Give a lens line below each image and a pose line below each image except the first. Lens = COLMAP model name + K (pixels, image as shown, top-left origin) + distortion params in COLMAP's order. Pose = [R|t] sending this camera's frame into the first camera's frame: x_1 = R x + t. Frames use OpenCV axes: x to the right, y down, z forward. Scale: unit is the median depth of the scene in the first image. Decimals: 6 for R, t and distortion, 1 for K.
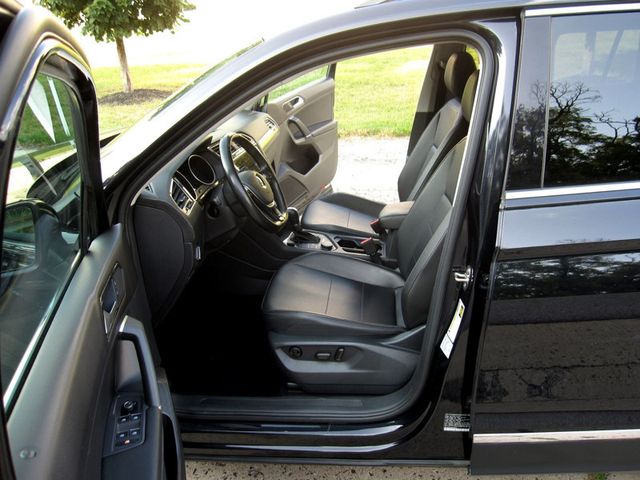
lens RADIAL K [[525.4, 0, 320.0], [0, 525.4, 240.0], [0, 0, 1]] dist [-0.064675, 0.018231]
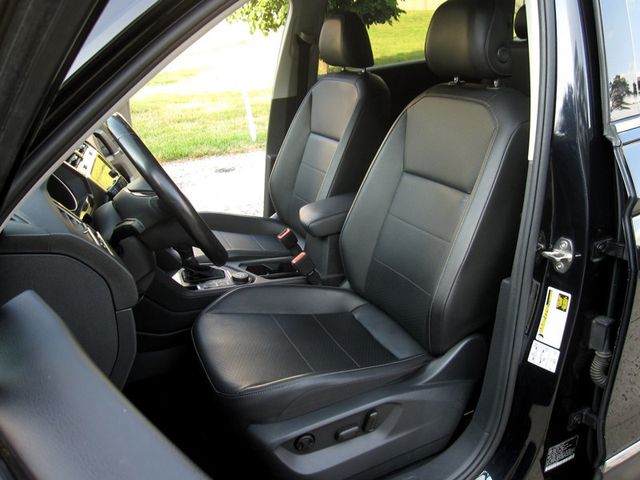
lens RADIAL K [[525.4, 0, 320.0], [0, 525.4, 240.0], [0, 0, 1]] dist [-0.064675, 0.018231]
pose [[0.860051, -0.191763, 0.472800, -0.224246], [0.221106, 0.975227, -0.006663, -0.011130], [-0.459810, 0.110270, 0.881144, 0.337031]]
